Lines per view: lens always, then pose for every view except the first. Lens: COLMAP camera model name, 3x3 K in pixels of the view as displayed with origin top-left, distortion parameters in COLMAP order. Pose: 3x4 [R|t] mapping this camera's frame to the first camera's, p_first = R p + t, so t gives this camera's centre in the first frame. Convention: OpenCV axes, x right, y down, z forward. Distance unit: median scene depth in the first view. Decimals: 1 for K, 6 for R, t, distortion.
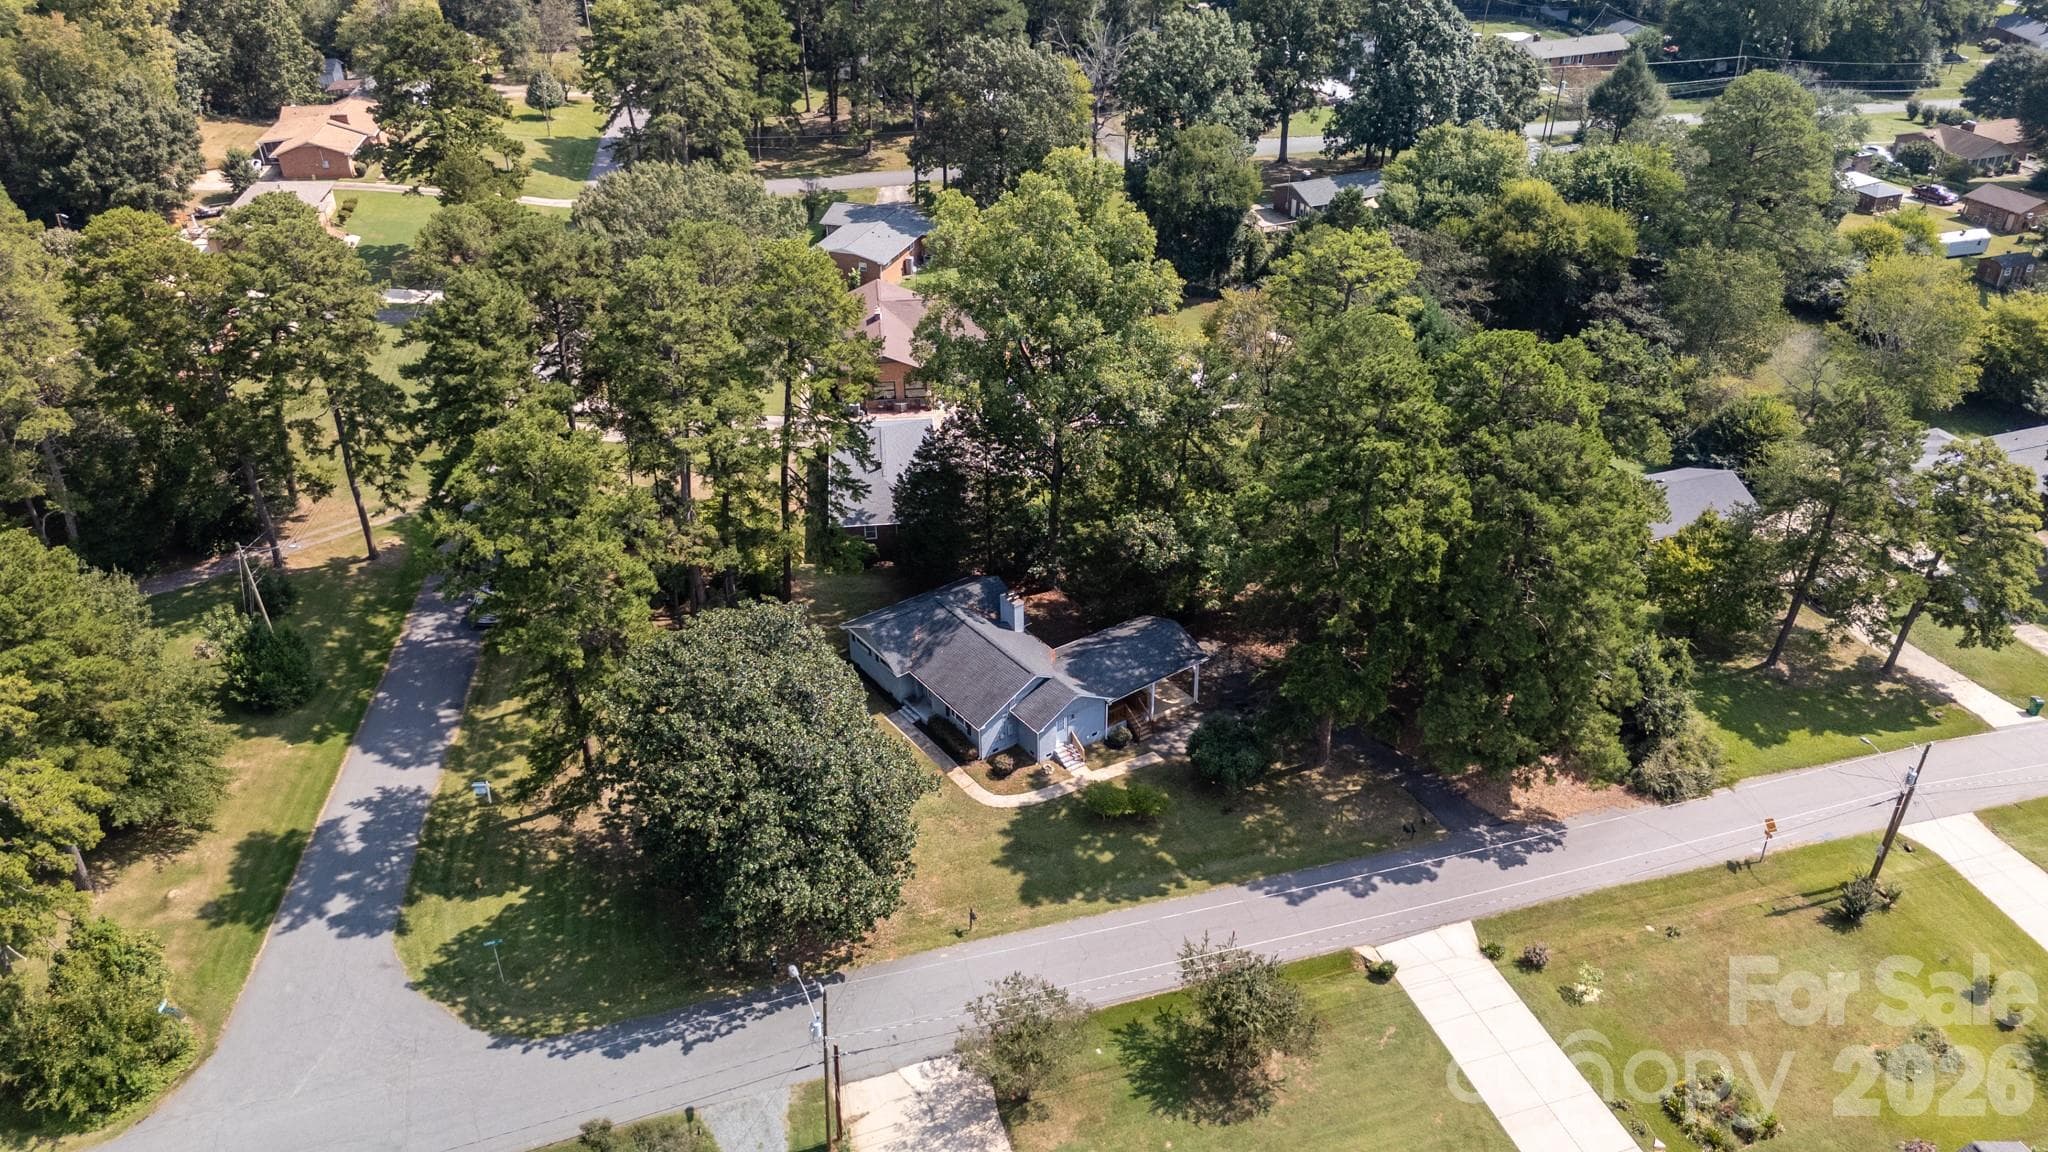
lens RADIAL K [[1498.3, 0, 1024.0], [0, 1498.3, 576.0], [0, 0, 1]] dist [-0.002323, -0.004563]
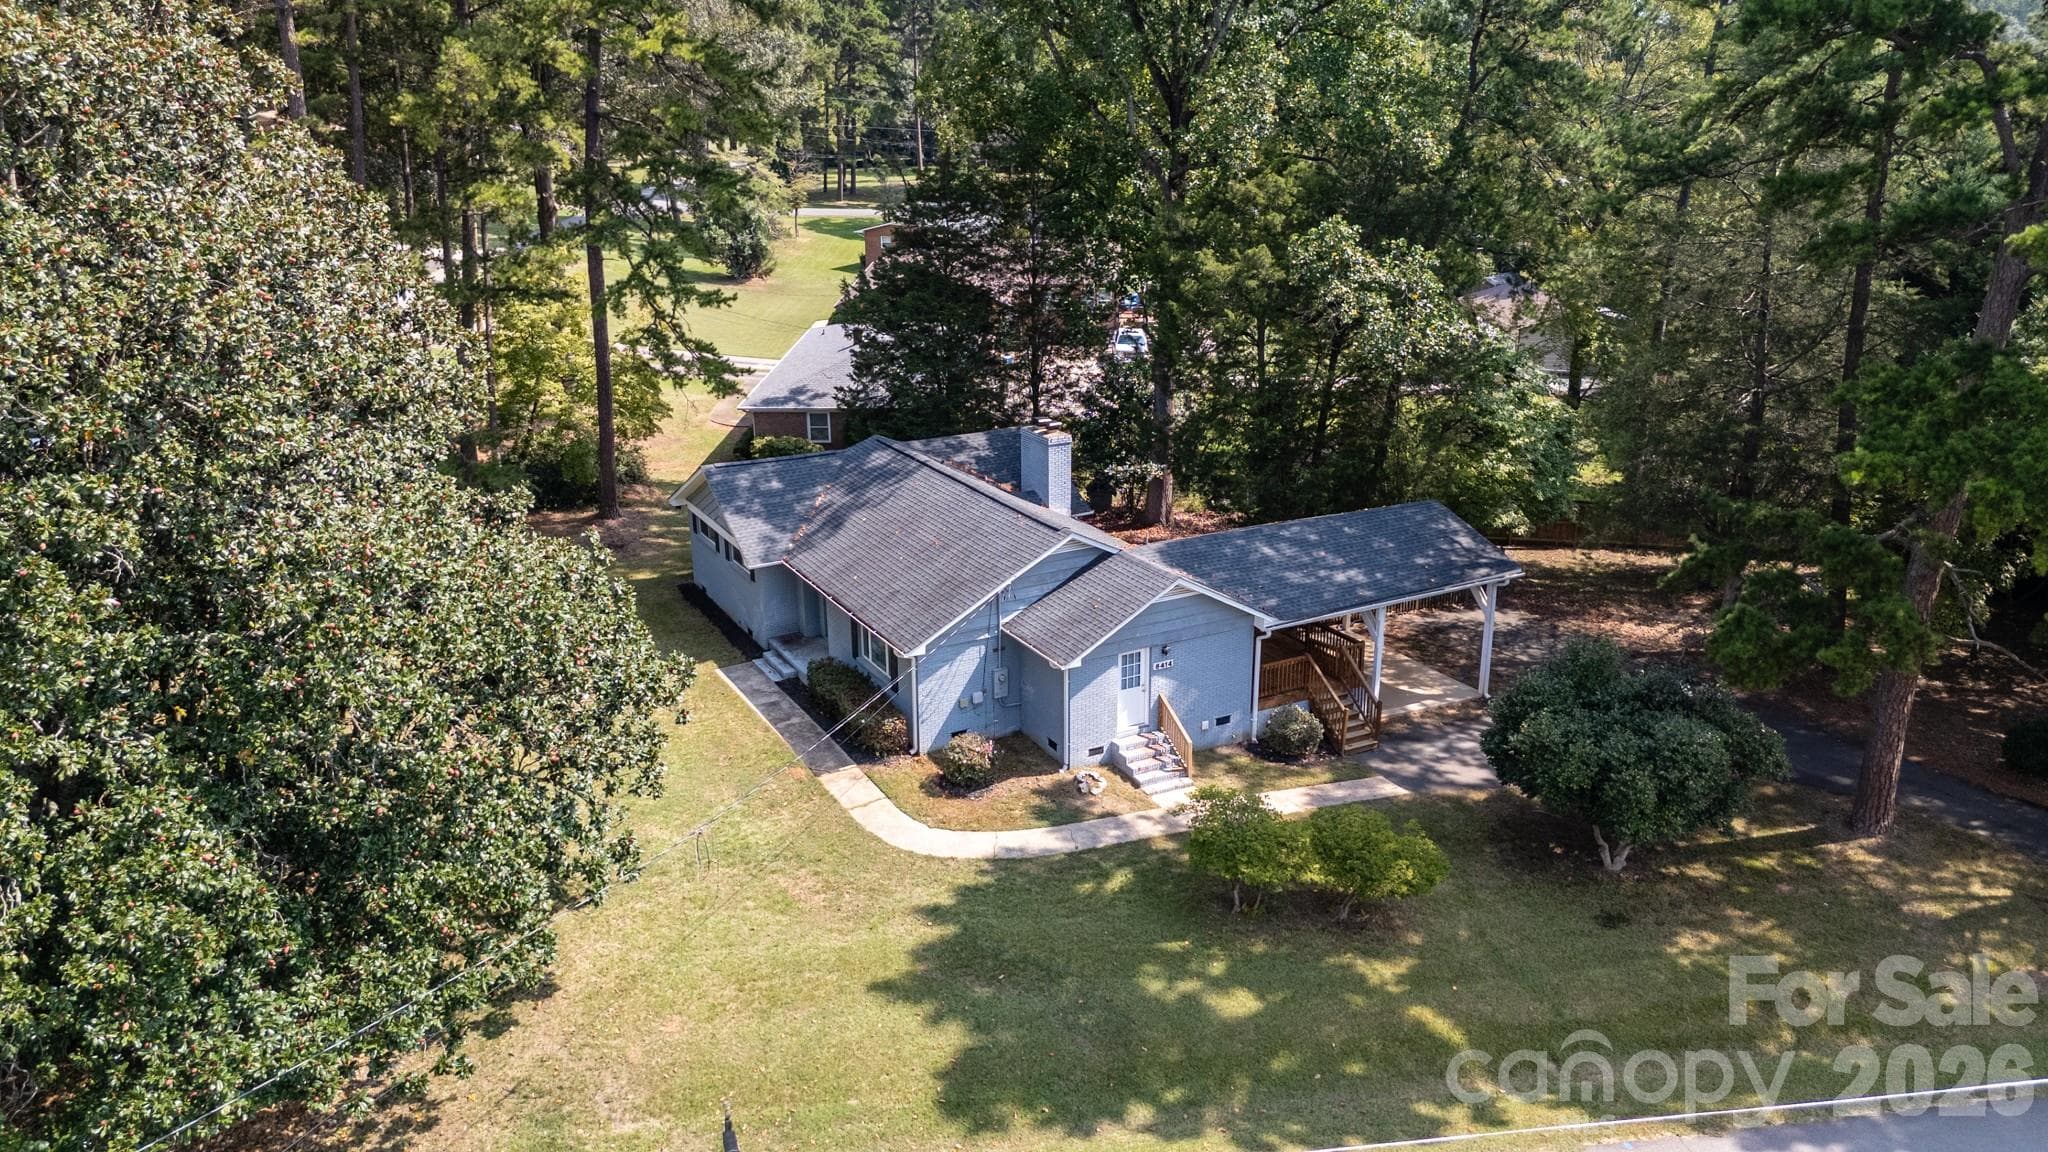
lens RADIAL K [[1498.3, 0, 1024.0], [0, 1498.3, 576.0], [0, 0, 1]] dist [-0.002323, -0.004563]
pose [[0.992096, 0.049335, -0.115380, 0.039611], [-0.075436, 0.969258, -0.234196, 0.166837], [0.100279, 0.241048, 0.965319, 0.632298]]
